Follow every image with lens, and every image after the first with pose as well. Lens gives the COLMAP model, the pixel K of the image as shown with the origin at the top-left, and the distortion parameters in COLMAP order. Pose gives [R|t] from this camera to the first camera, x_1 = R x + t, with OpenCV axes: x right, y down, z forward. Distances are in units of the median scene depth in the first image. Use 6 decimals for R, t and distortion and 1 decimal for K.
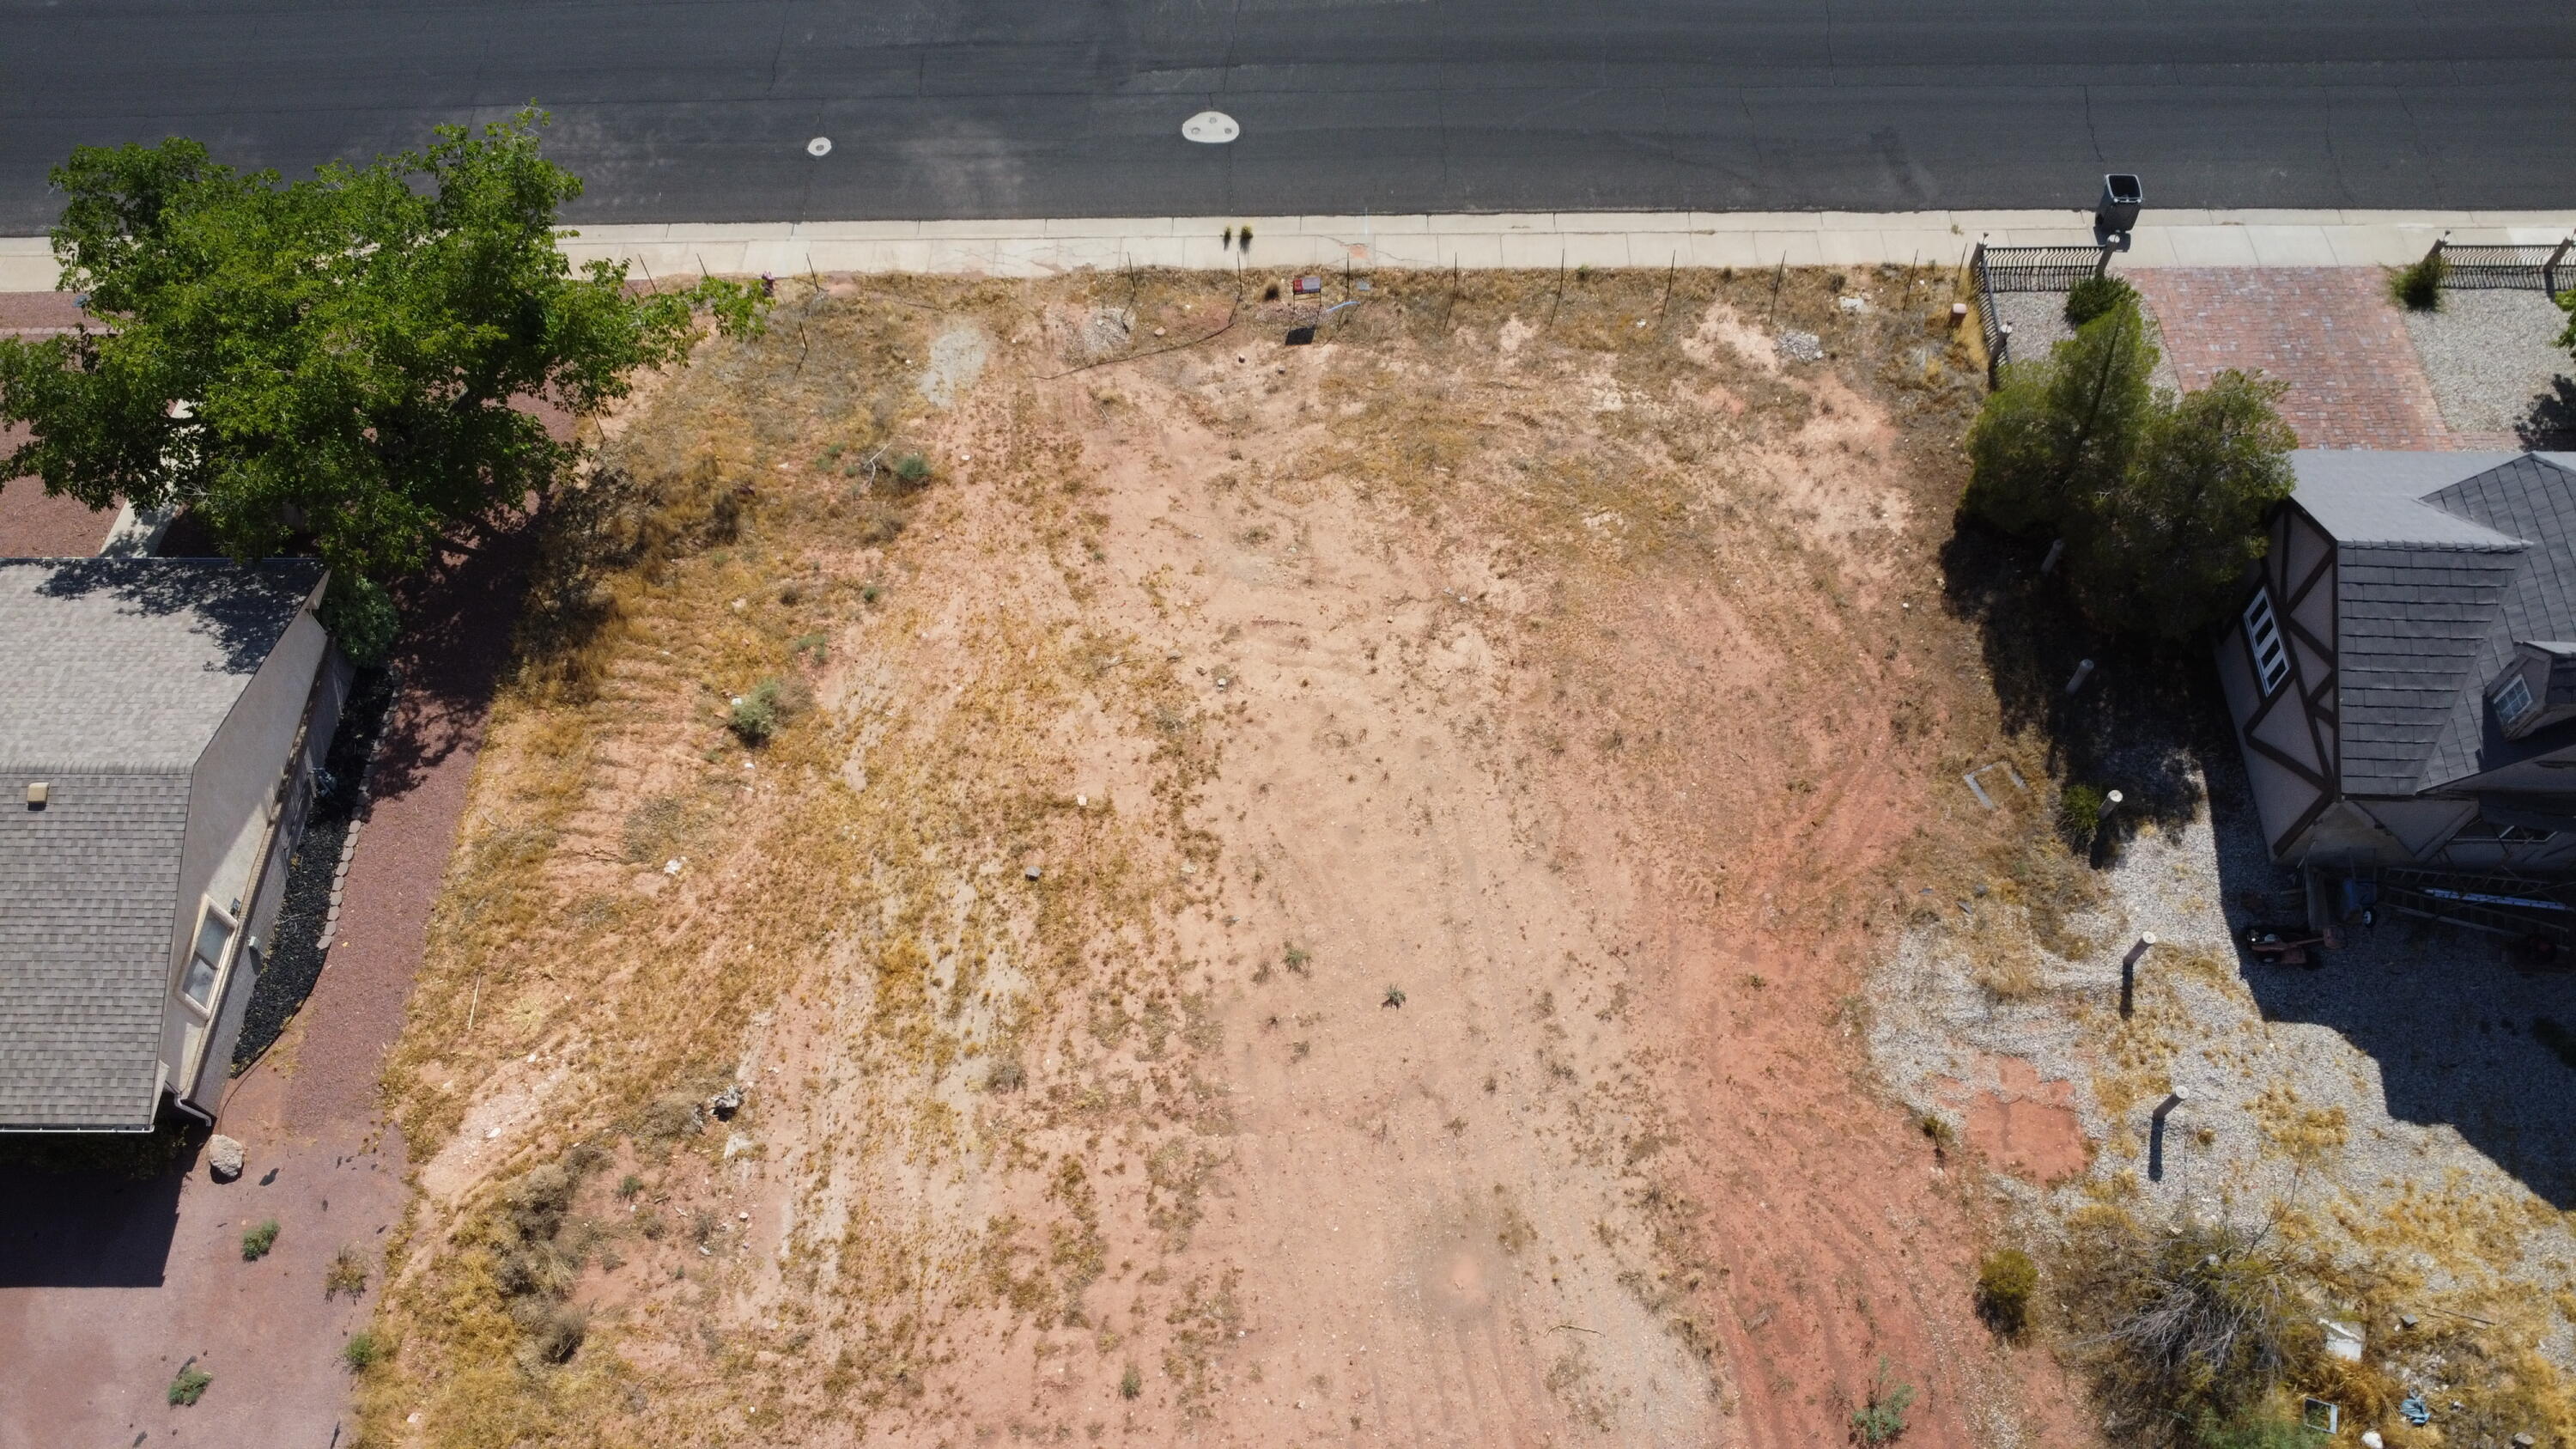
lens RADIAL K [[1876.0, 0, 1293.6], [0, 1876.0, 714.7], [0, 0, 1]] dist [-0.020055, -0.023039]
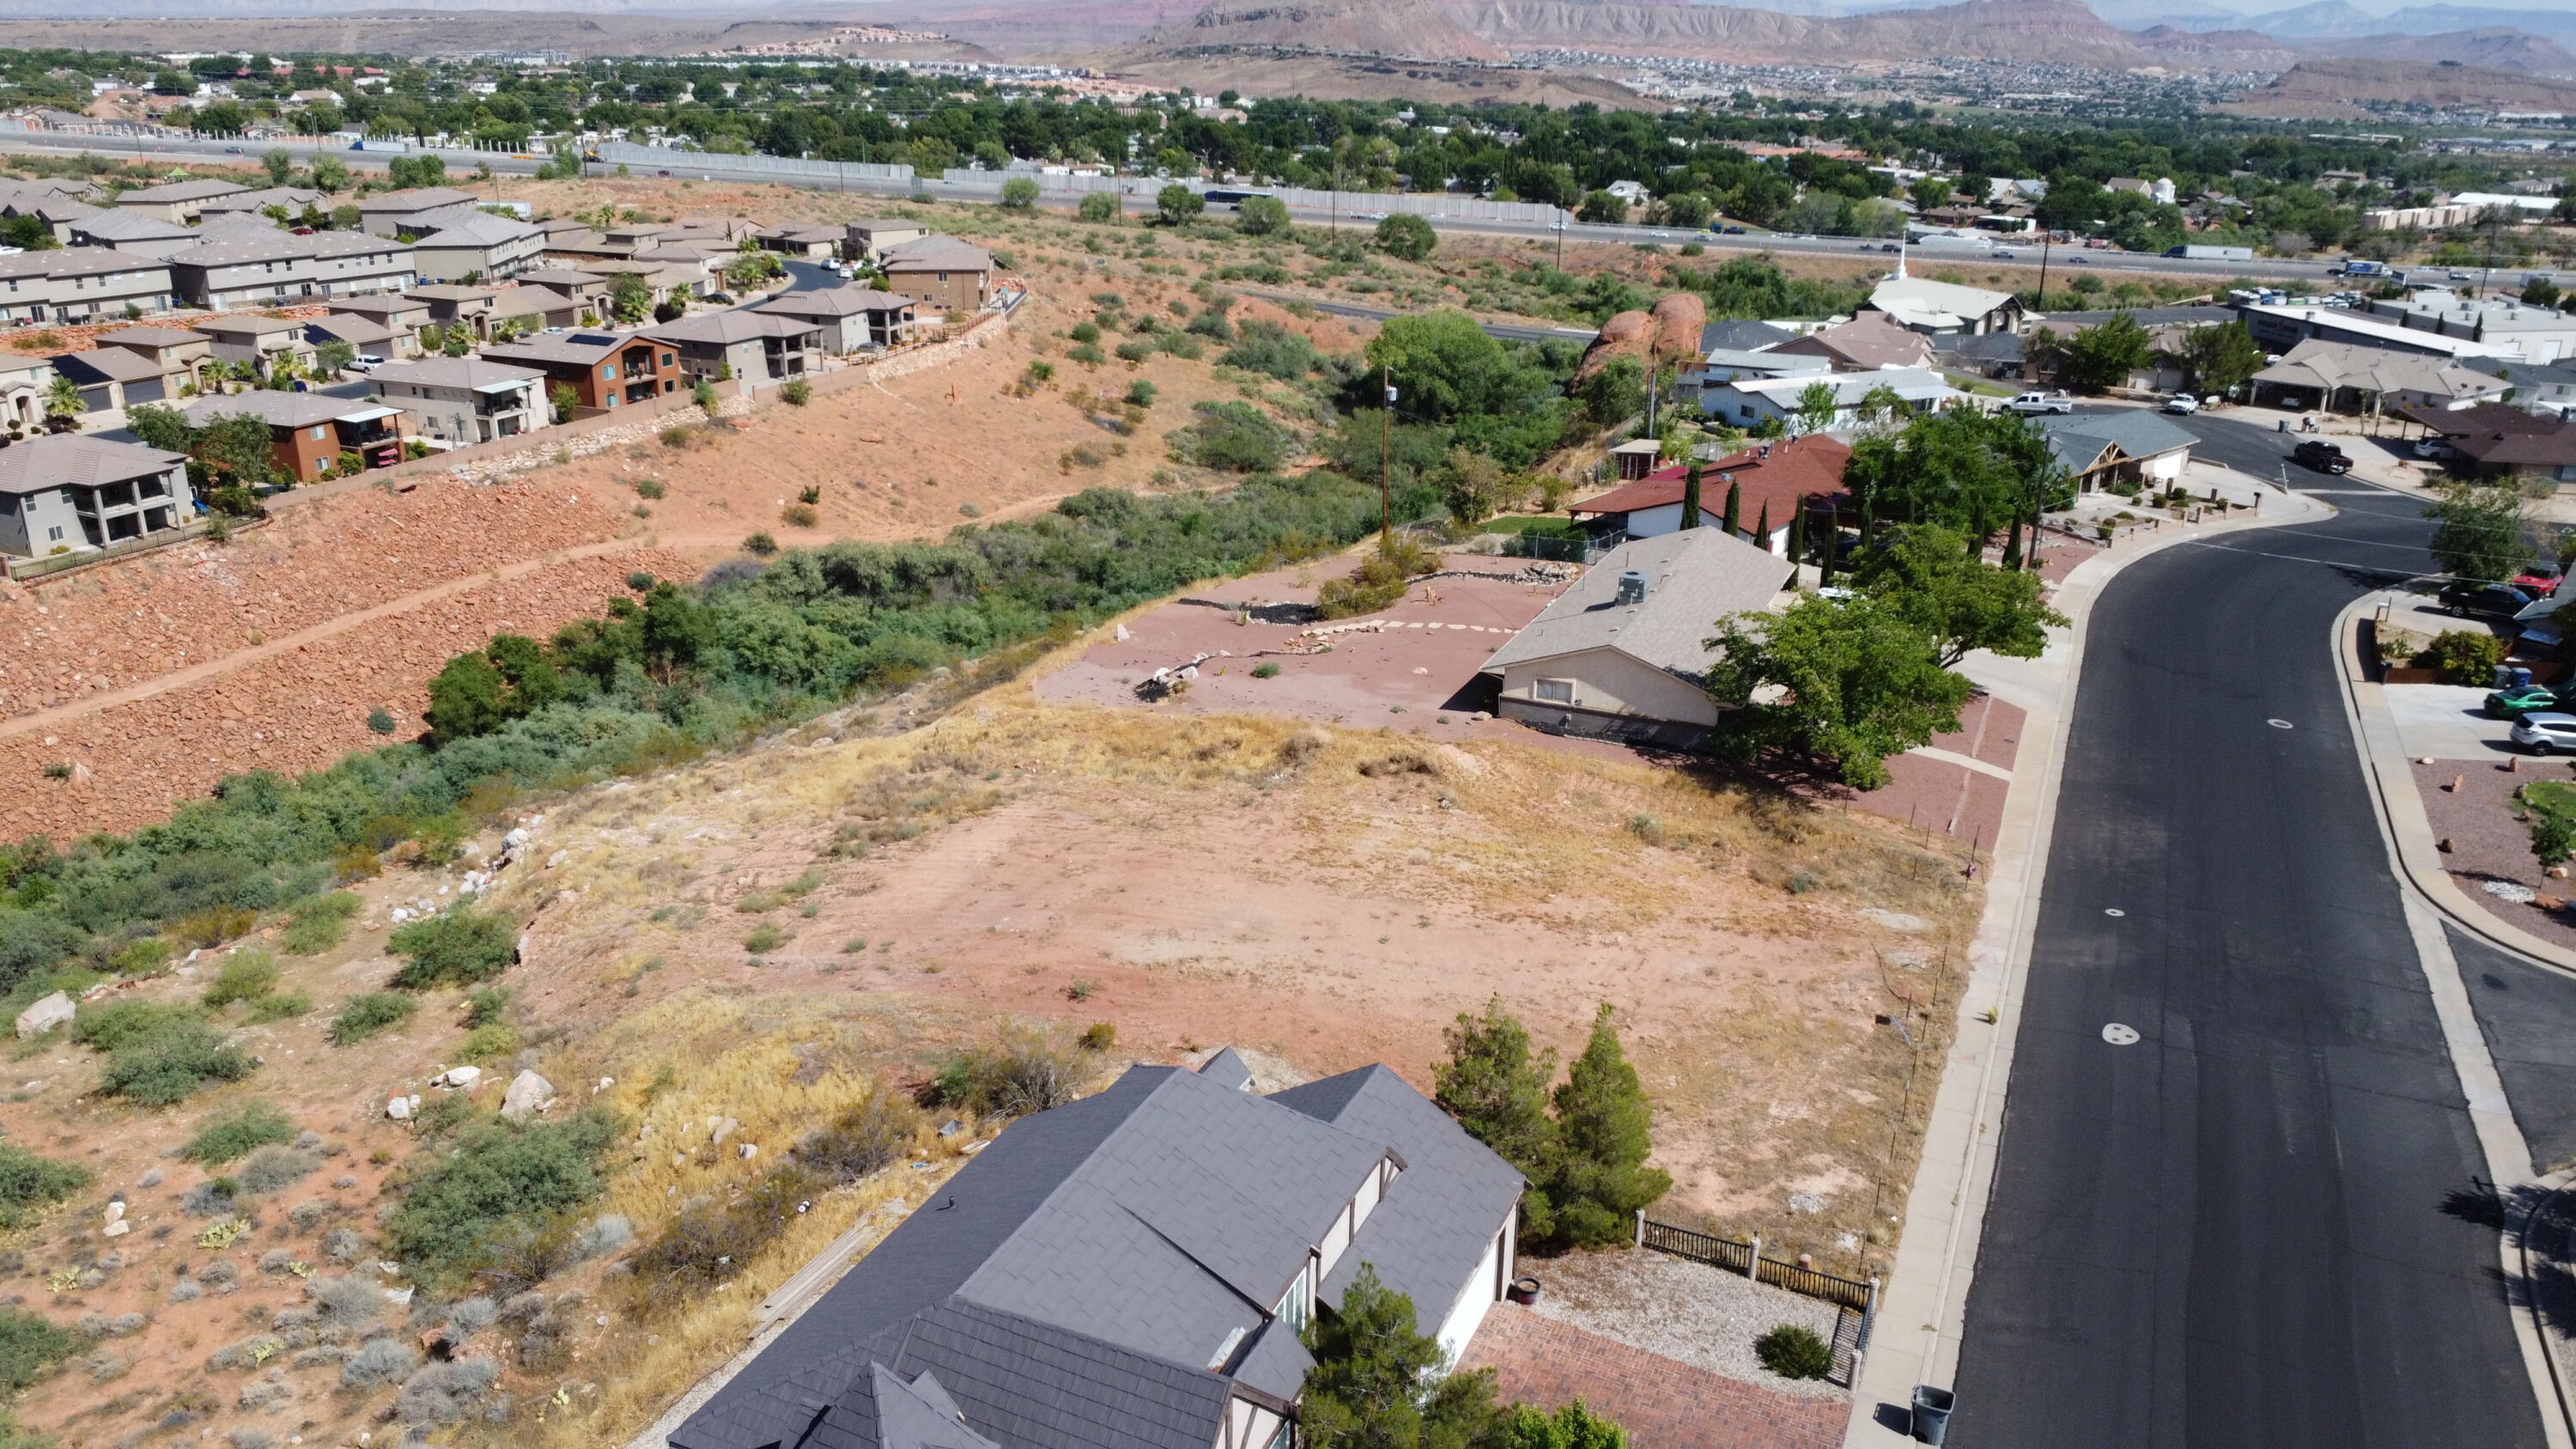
lens RADIAL K [[1876.0, 0, 1293.6], [0, 1876.0, 714.7], [0, 0, 1]] dist [-0.020055, -0.023039]
pose [[-0.402191, 0.318786, -0.858264, 1.495808], [-0.786058, 0.360401, 0.502219, -0.734999], [0.469420, 0.876633, 0.105634, 0.524110]]
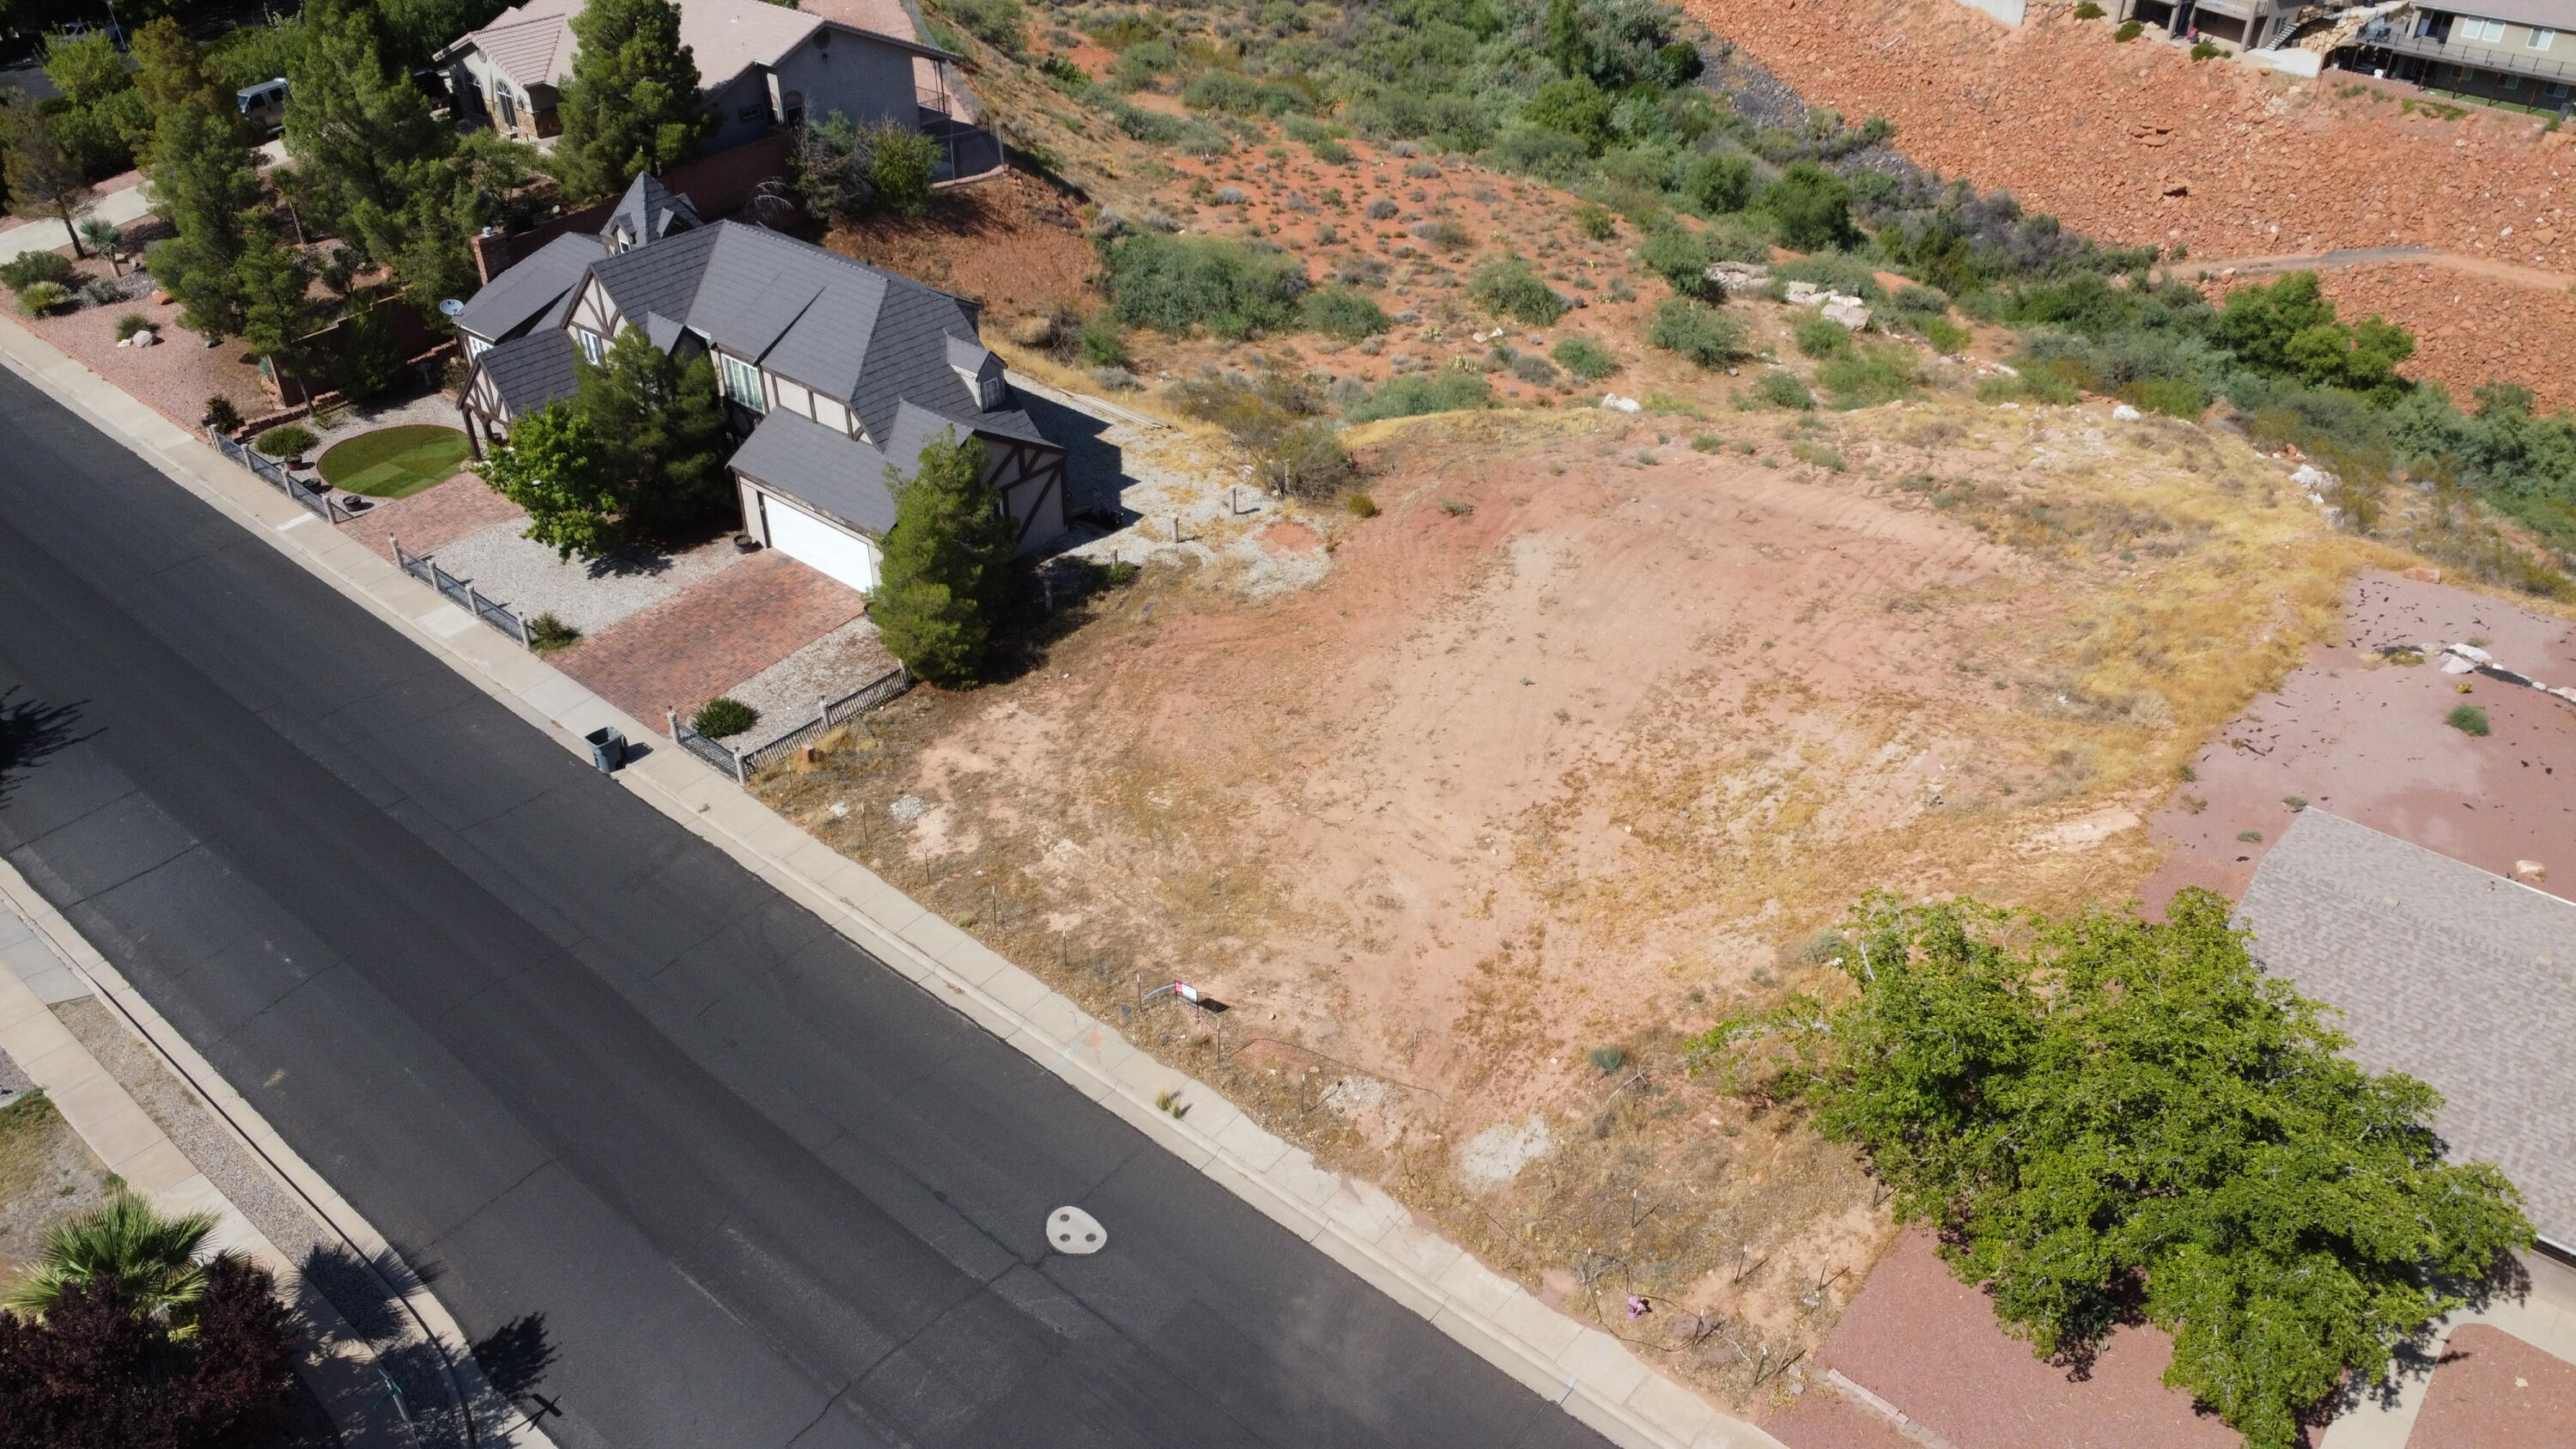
lens RADIAL K [[1876.0, 0, 1293.6], [0, 1876.0, 714.7], [0, 0, 1]] dist [-0.020055, -0.023039]
pose [[-0.780001, -0.347308, 0.520553, -0.600400], [0.538041, 0.052568, 0.841278, -1.231730], [-0.319547, 0.936277, 0.145863, 0.790405]]
